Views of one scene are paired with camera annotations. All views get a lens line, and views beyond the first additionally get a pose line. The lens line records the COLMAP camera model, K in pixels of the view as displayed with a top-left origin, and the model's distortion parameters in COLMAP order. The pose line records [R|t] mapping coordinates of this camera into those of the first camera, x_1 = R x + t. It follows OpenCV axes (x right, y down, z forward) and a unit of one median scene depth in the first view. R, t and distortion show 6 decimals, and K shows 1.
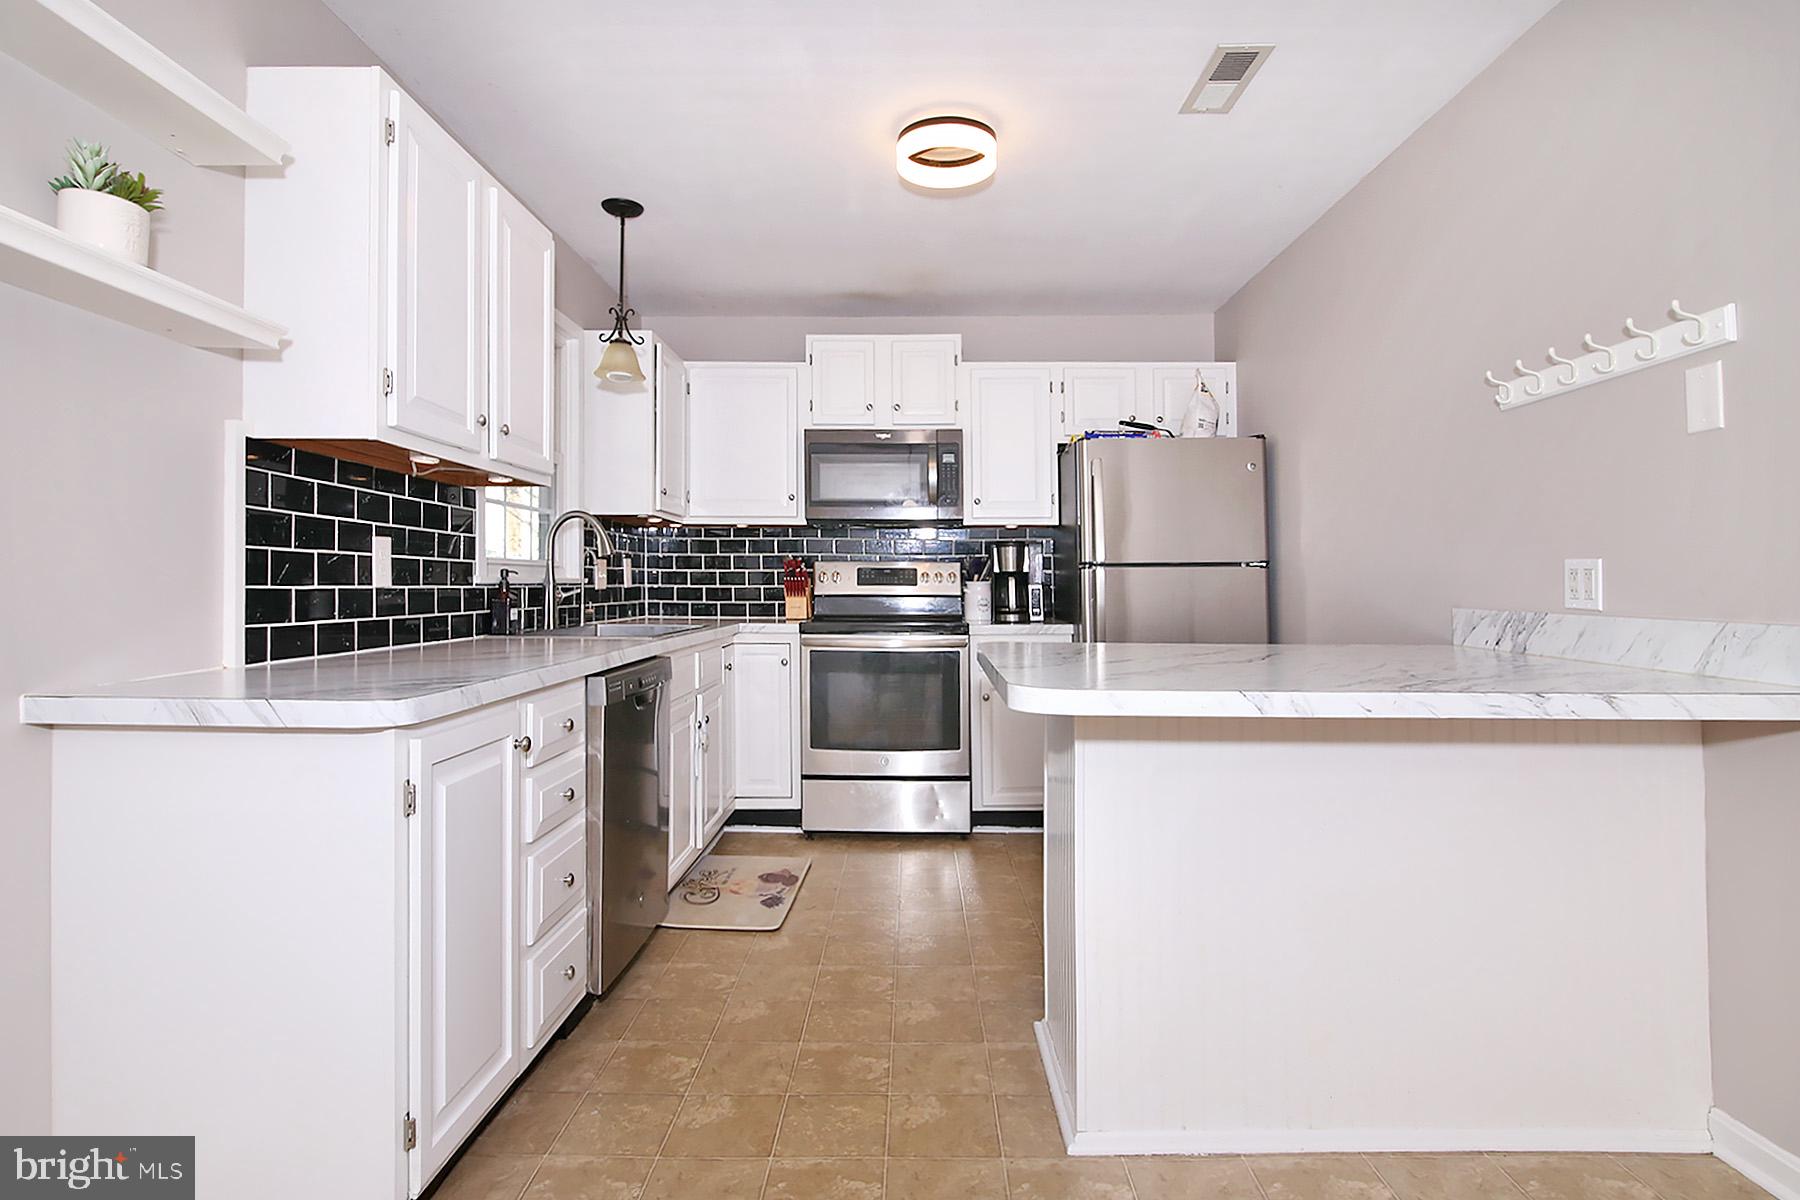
lens RADIAL K [[860.6, 0, 900.0], [0, 860.6, 600.0], [0, 0, 1]] dist [-0.000879, 0.007060]
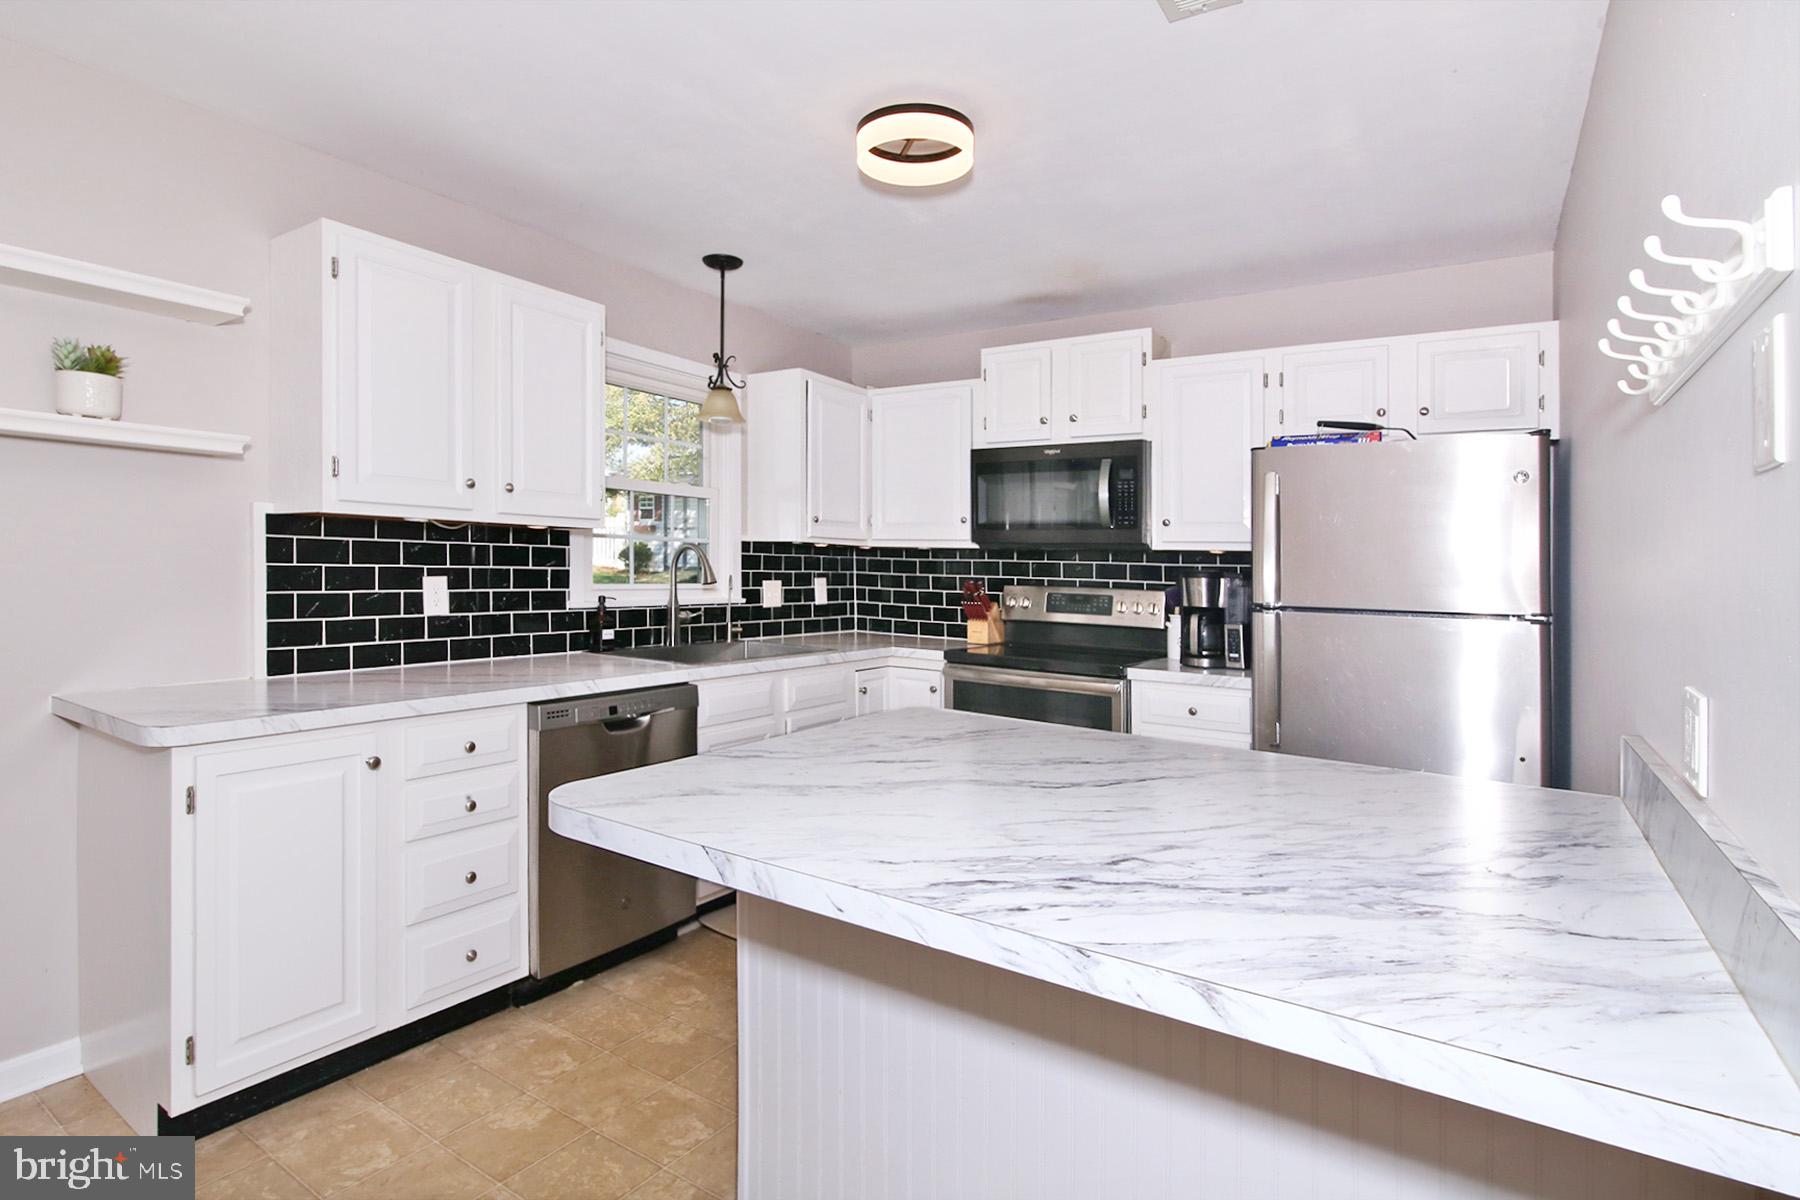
lens RADIAL K [[849.2, 0, 900.0], [0, 849.2, 600.0], [0, 0, 1]] dist [0.001259, 0.000938]
pose [[0.845051, 0.048135, -0.532515, 0.400385], [-0.041596, 0.998840, 0.024278, -0.059989], [0.533065, 0.001634, 0.846073, 0.187072]]
